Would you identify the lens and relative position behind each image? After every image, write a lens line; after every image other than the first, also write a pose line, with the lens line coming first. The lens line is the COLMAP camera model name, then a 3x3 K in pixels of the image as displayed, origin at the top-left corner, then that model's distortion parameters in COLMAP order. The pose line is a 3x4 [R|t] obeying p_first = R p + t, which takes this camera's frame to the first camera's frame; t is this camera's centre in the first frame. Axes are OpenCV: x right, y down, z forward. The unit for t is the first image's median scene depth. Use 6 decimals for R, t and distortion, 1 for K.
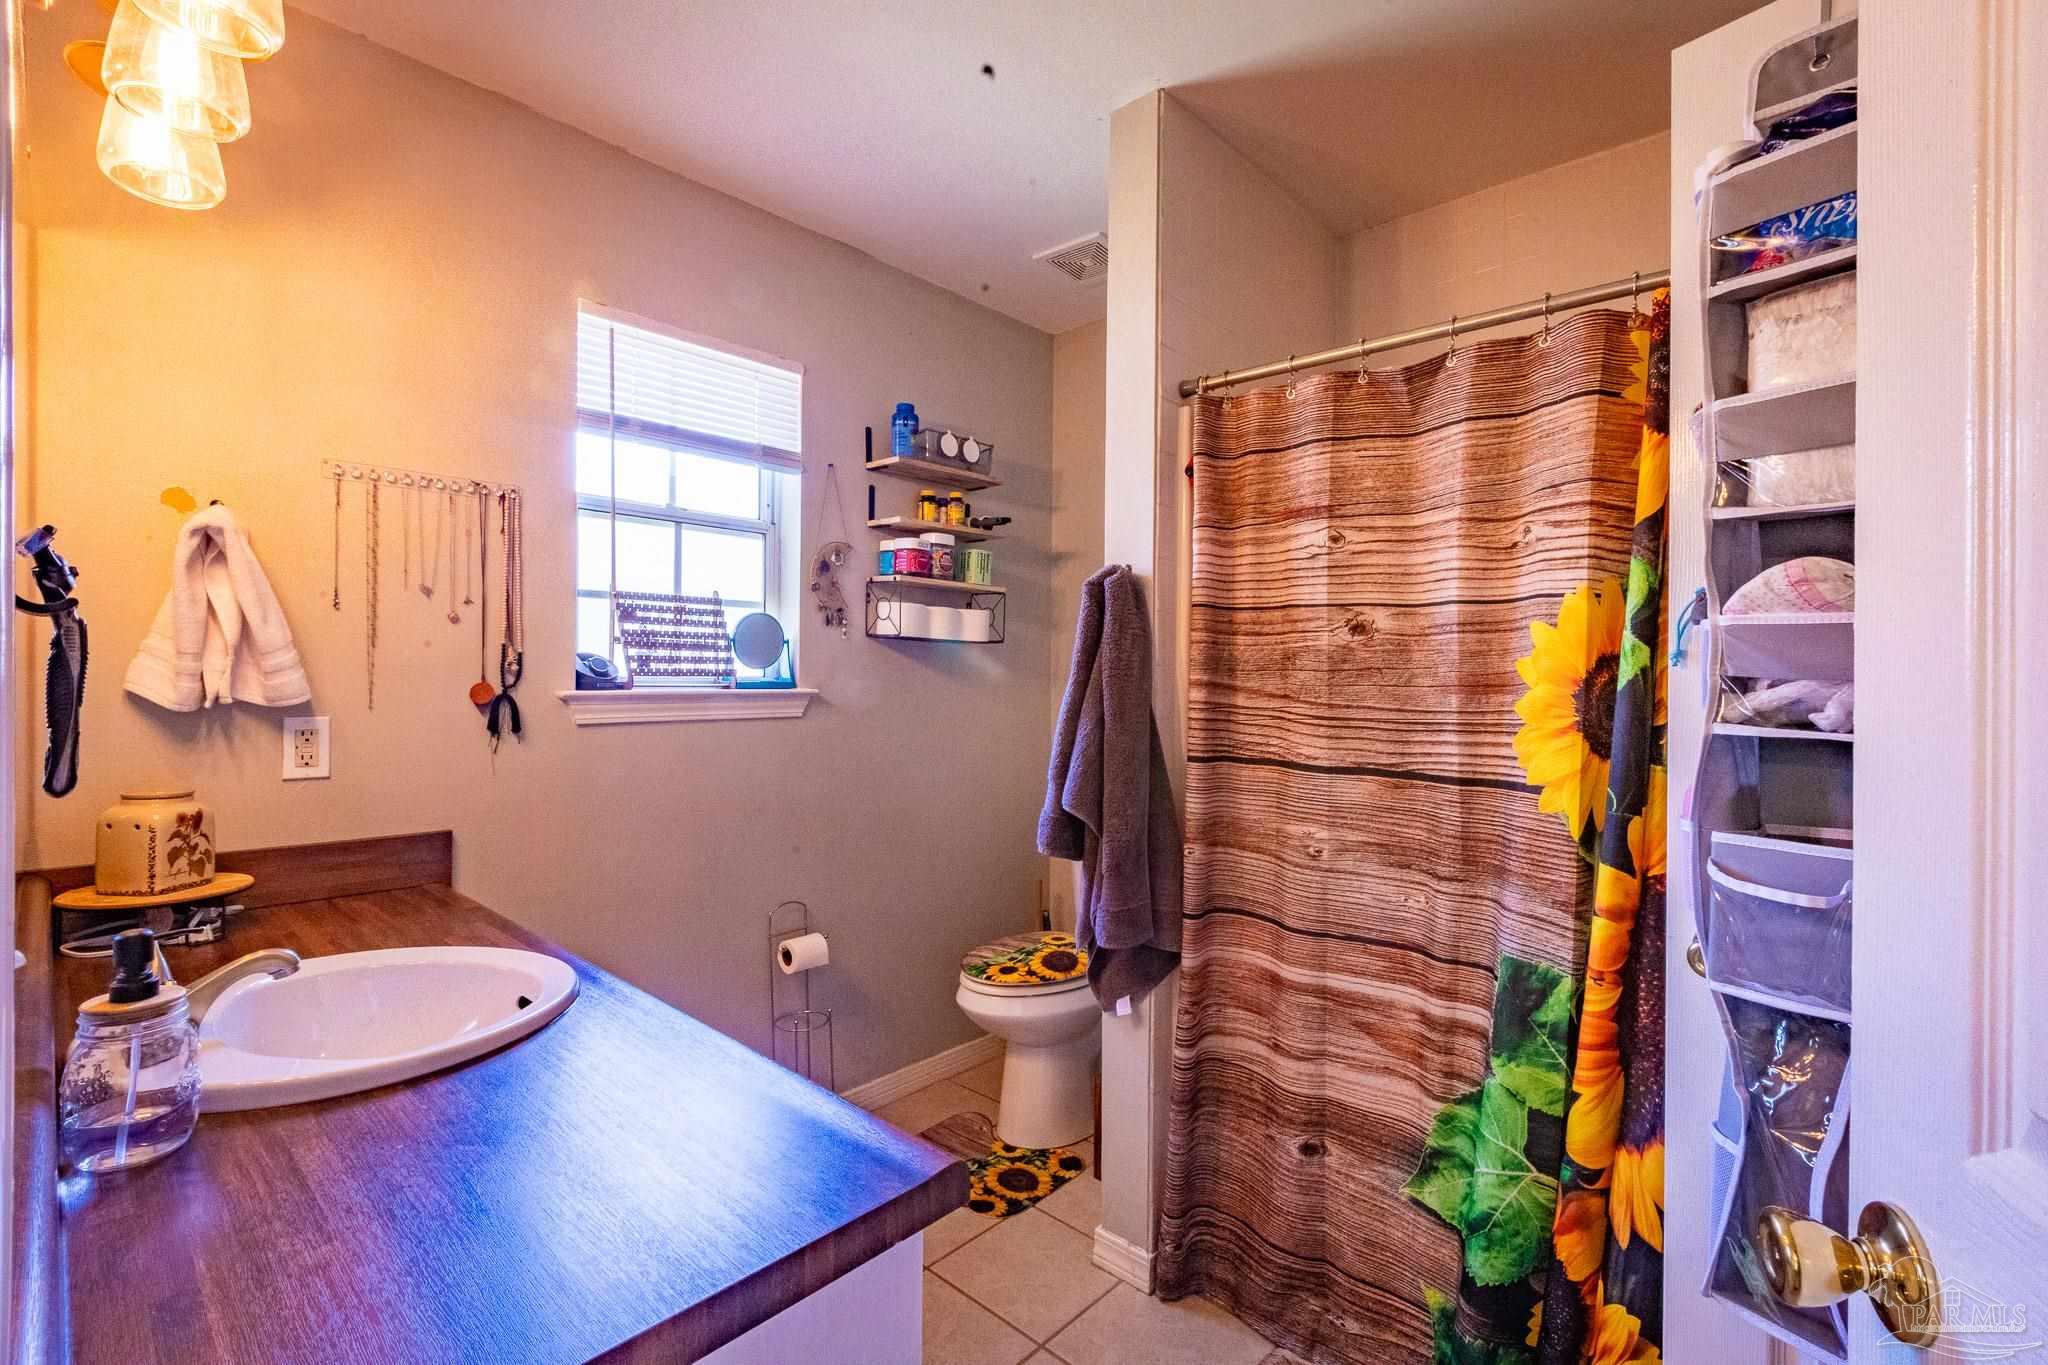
lens RADIAL K [[907.7, 0, 1023.4], [0, 907.7, 675.9], [0, 0, 1]] dist [-0.000794, -0.000062]
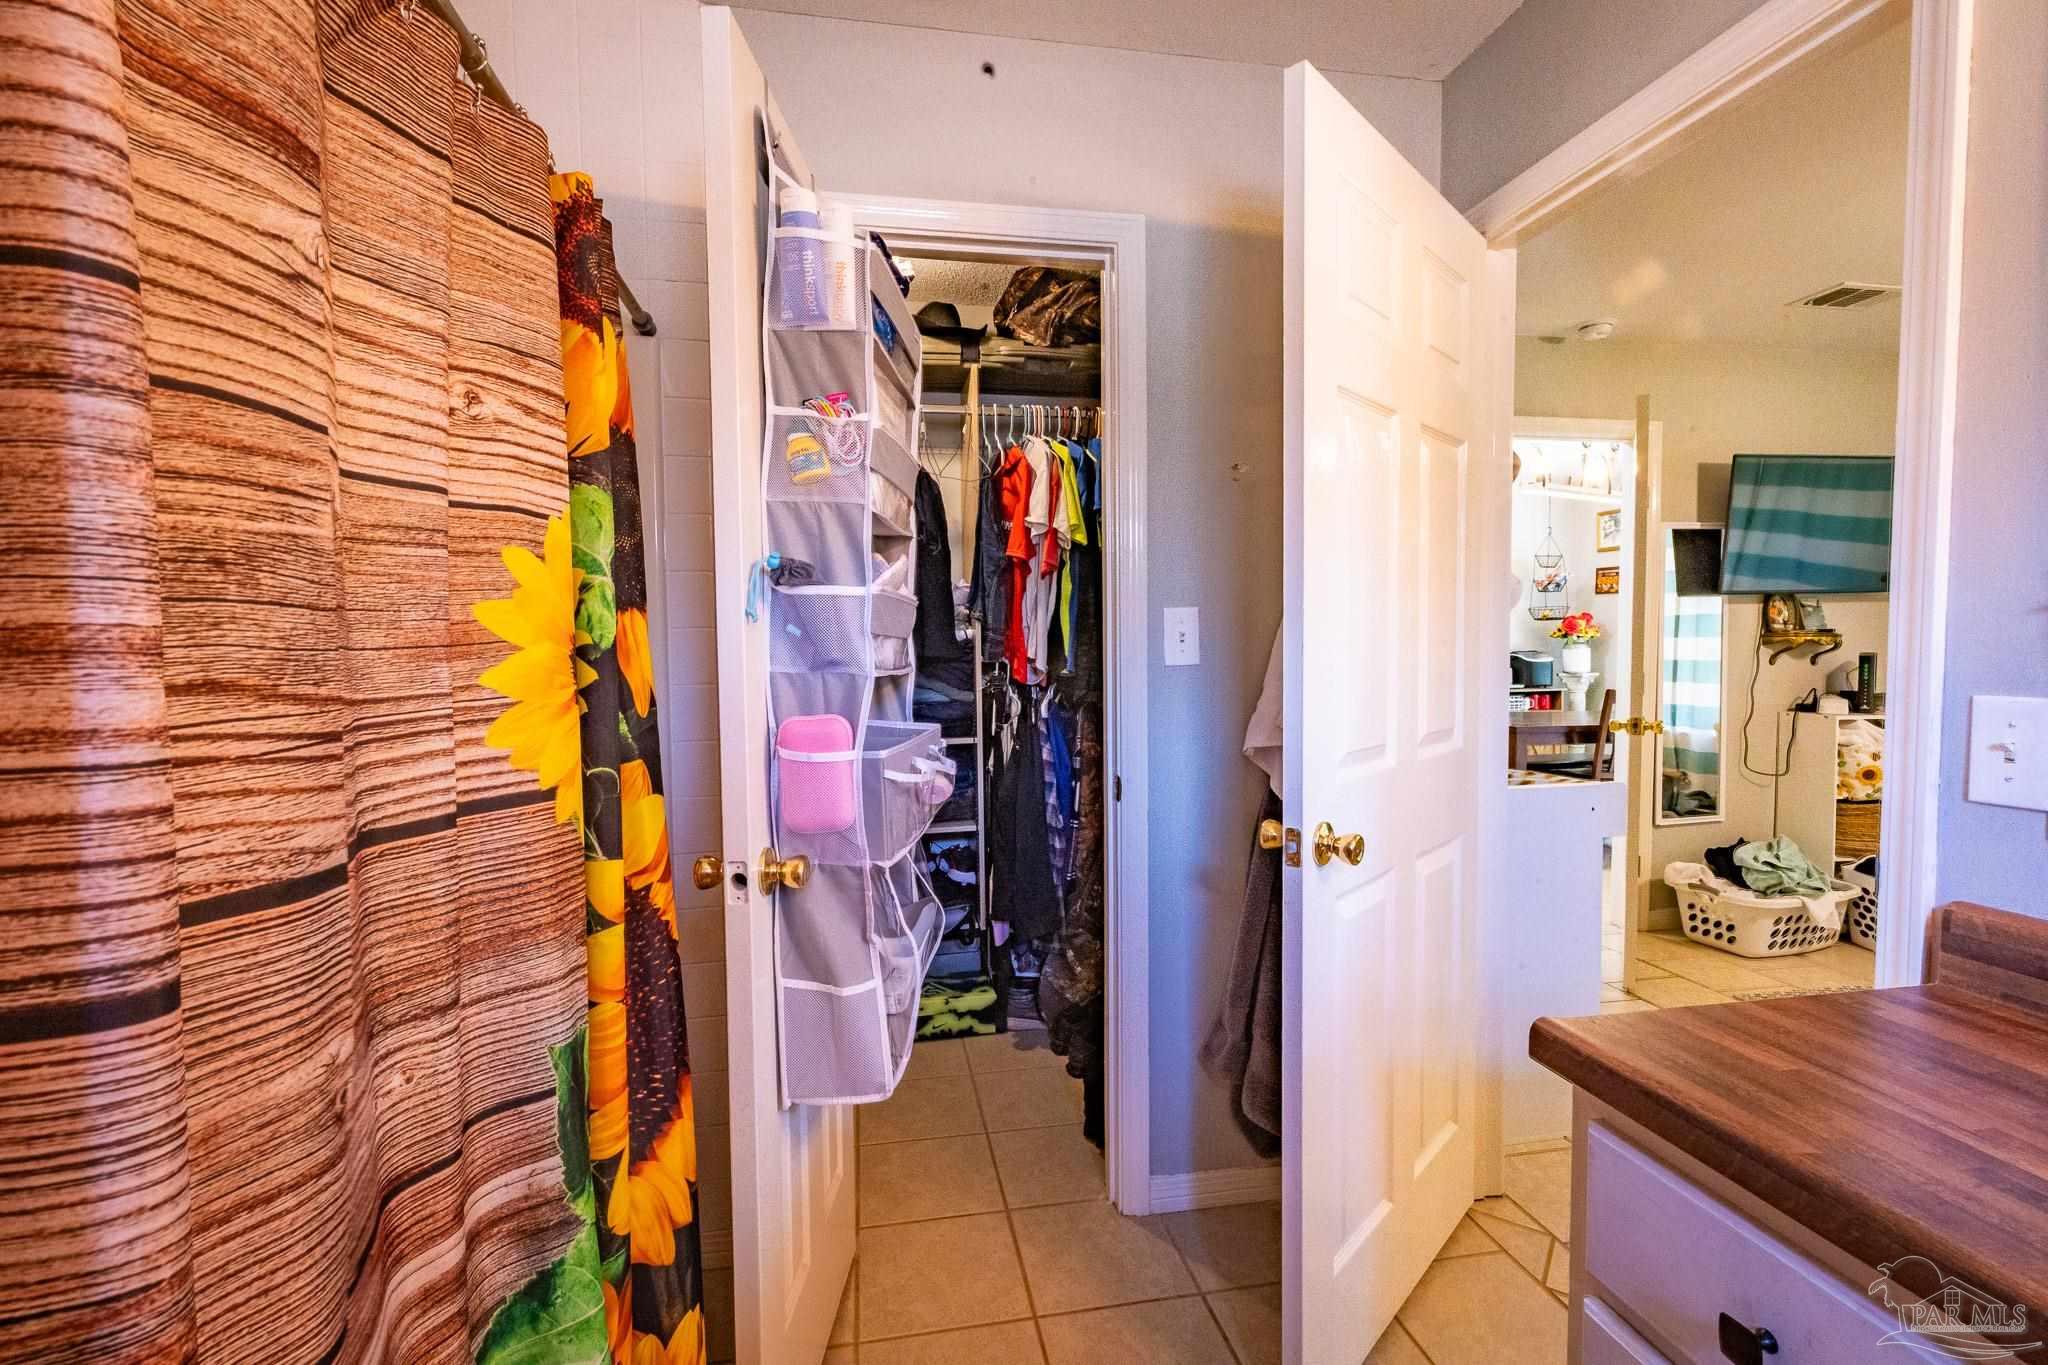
lens RADIAL K [[907.7, 0, 1024.5], [0, 907.7, 682.6], [0, 0, 1]] dist [-0.000794, -0.000062]
pose [[-0.794325, -0.026034, 0.606934, -0.135339], [0.001807, 0.998976, 0.045215, 0.009218], [-0.607490, 0.037012, -0.793465, 1.285786]]
